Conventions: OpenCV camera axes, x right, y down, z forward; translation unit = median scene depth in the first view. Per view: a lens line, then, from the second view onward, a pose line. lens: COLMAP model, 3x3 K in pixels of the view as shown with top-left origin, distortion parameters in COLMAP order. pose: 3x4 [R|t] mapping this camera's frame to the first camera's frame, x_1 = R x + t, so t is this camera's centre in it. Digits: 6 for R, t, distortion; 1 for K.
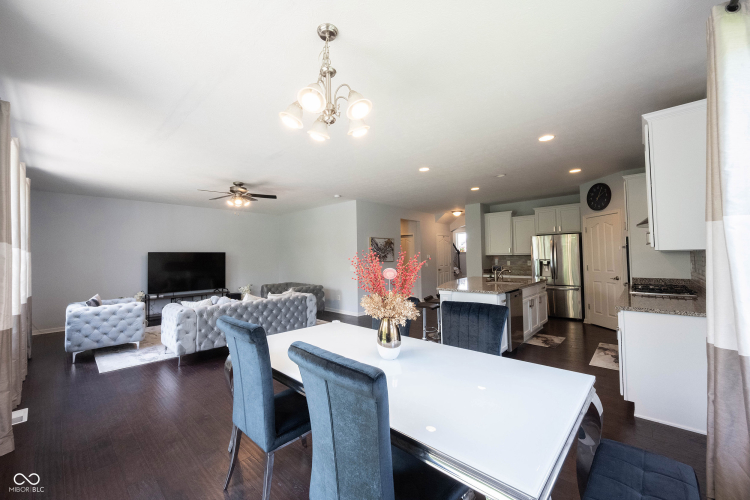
lens RADIAL K [[296.4, 0, 374.1], [0, 296.4, 246.6], [0, 0, 1]] dist [0.002525, -0.000521]
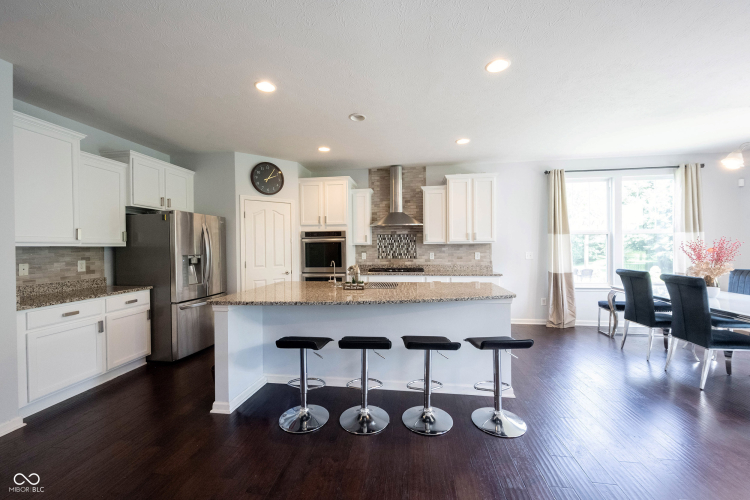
lens RADIAL K [[296.4, 0, 371.1], [0, 296.4, 251.3], [0, 0, 1]] dist [0.002525, -0.000521]
pose [[-0.551406, 0.008222, 0.834196, -0.086881], [-0.013754, 0.999726, -0.018945, 0.041135], [-0.834124, -0.021920, -0.551142, 0.991727]]
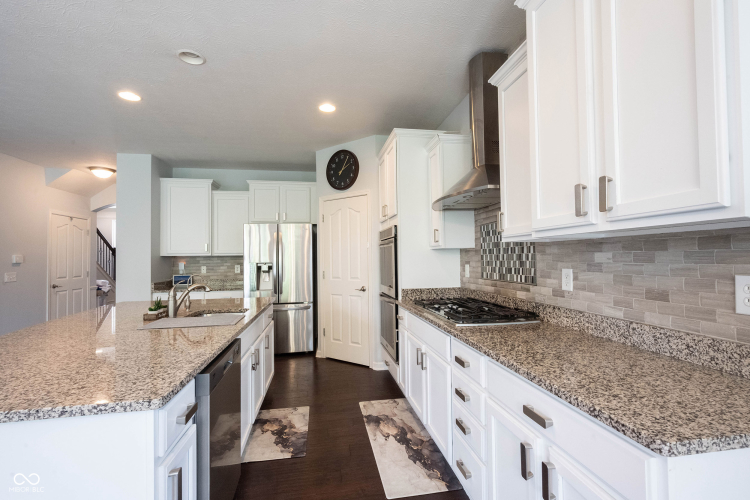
lens RADIAL K [[331.2, 0, 372.6], [0, 331.2, 251.1], [0, 0, 1]] dist [0.002779, 0.000177]
pose [[0.620891, 0.025144, 0.783493, 0.169902], [-0.026463, 0.999588, -0.011109, 0.020422], [-0.783450, -0.013836, 0.621301, 0.383777]]
